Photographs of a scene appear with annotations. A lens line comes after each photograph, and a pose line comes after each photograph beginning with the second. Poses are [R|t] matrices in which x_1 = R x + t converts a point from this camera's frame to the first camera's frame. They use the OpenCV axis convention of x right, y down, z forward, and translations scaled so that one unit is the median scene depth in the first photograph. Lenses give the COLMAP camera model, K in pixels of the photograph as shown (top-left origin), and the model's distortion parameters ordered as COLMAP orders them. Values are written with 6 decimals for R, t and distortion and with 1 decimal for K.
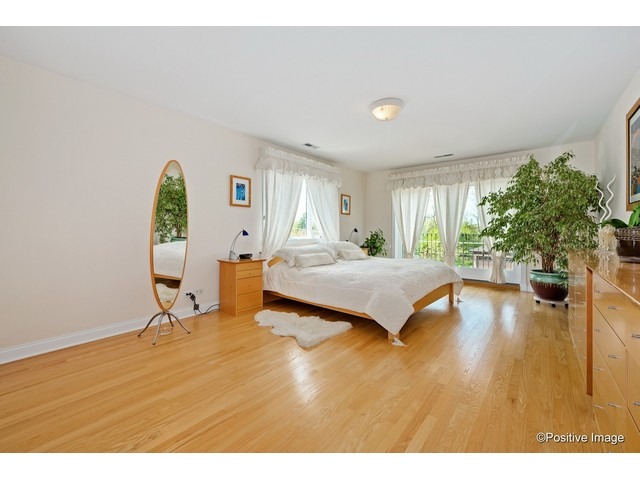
lens RADIAL K [[270.5, 0, 320.0], [0, 270.5, 234.0], [0, 0, 1]] dist [-0.001032, -0.000116]
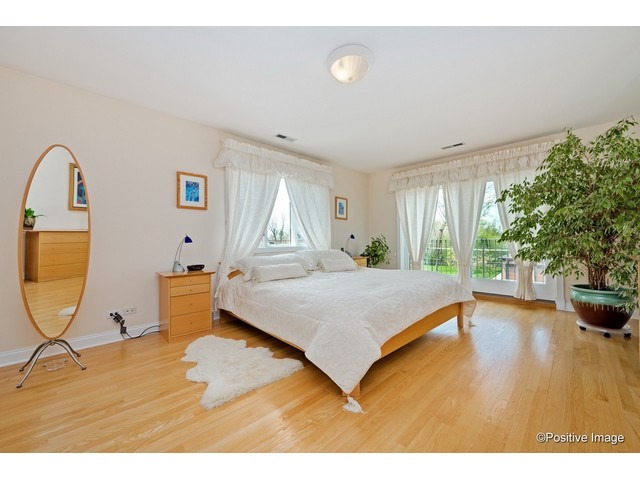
lens RADIAL K [[250.3, 0, 320.0], [0, 250.3, 240.0], [0, 0, 1]] dist [-0.012062, -0.000201]
pose [[0.993014, -0.012293, -0.117352, 0.175562], [0.010792, 0.999852, -0.013414, 0.009757], [0.117500, 0.012054, 0.993000, 0.245976]]
